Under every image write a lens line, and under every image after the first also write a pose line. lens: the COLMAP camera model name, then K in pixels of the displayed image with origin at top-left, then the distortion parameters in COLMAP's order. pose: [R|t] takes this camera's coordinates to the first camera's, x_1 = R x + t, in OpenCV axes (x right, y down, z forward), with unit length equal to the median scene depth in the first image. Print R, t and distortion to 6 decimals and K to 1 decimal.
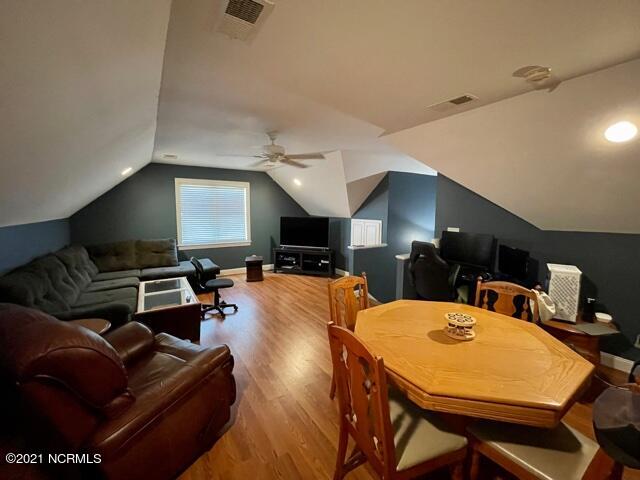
lens RADIAL K [[266.1, 0, 320.5], [0, 266.1, 237.8], [0, 0, 1]] dist [-0.004588, -0.000225]
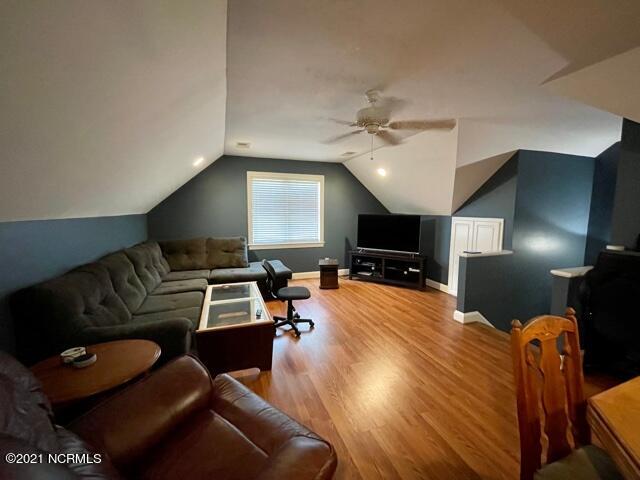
lens RADIAL K [[266.1, 0, 320.5], [0, 266.1, 240.0], [0, 0, 1]] dist [-0.004588, -0.000225]
pose [[0.973677, 0.024973, -0.226559, -0.098668], [-0.024279, 0.999688, 0.005847, 0.001534], [0.226634, -0.000192, 0.973980, 0.184704]]
